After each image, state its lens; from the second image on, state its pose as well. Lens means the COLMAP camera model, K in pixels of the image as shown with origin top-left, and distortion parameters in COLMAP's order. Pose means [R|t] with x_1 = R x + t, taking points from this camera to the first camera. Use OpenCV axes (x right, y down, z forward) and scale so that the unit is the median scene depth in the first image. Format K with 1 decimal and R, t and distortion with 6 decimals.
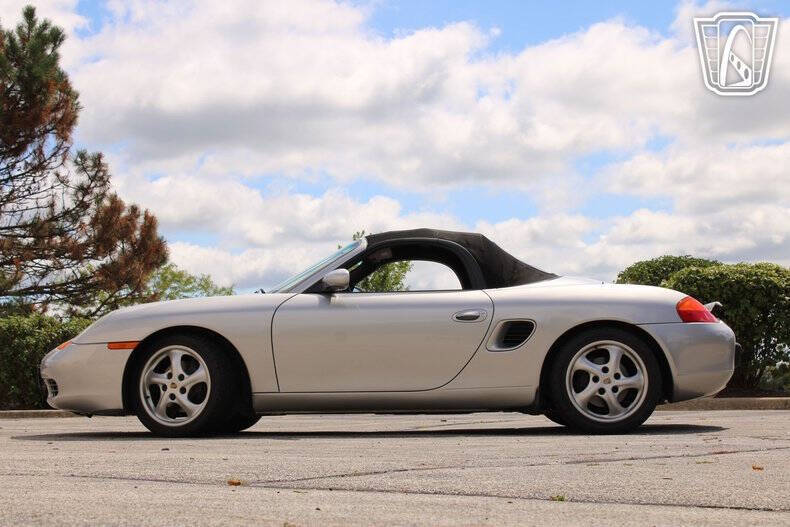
lens RADIAL K [[1477.5, 0, 395.0], [0, 1477.5, 263.5], [0, 0, 1]] dist [0.079600, 0.111538]
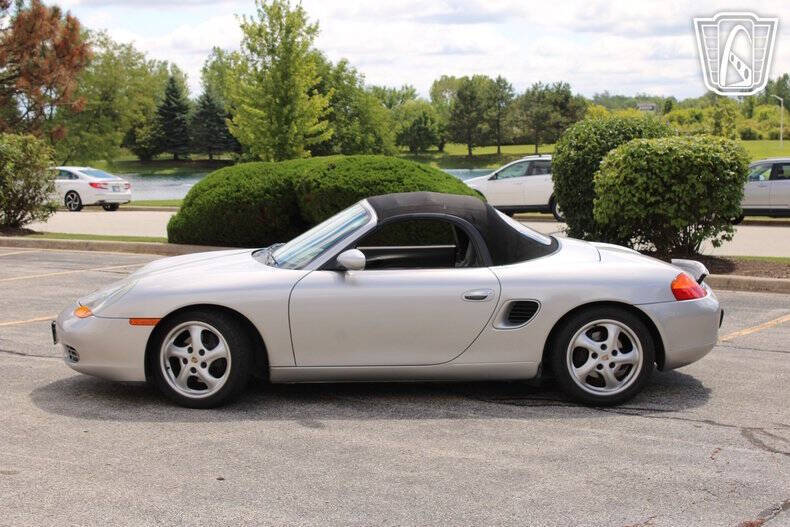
lens RADIAL K [[1477.5, 0, 395.0], [0, 1477.5, 263.5], [0, 0, 1]] dist [0.079600, 0.111538]
pose [[0.997133, 0.002771, 0.075612, -0.087305], [-0.016509, 0.983221, 0.181672, -0.175909], [-0.073840, -0.182400, 0.980448, -0.021612]]
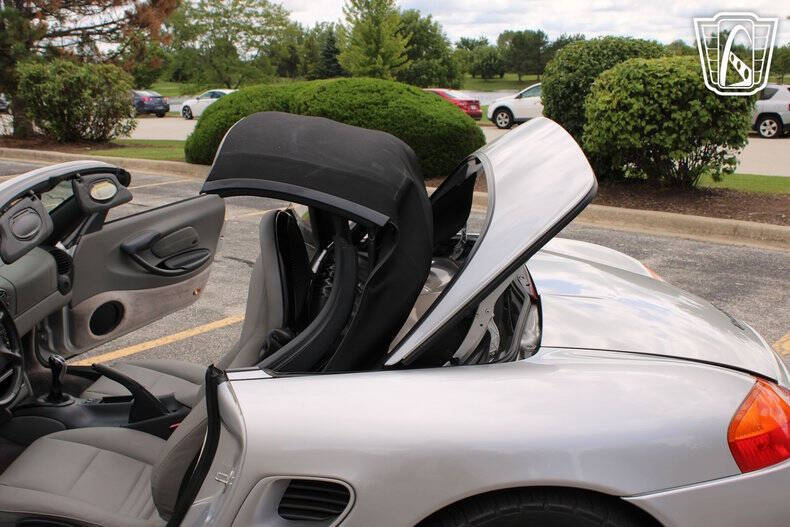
lens RADIAL K [[894.4, 0, 393.8], [0, 894.4, 277.5], [0, 0, 1]] dist [-0.071852, 0.056559]
pose [[0.999875, 0.009474, -0.012643, 0.103162], [-0.004902, 0.946810, 0.321757, -0.082703], [0.015019, -0.321655, 0.946738, 0.787814]]
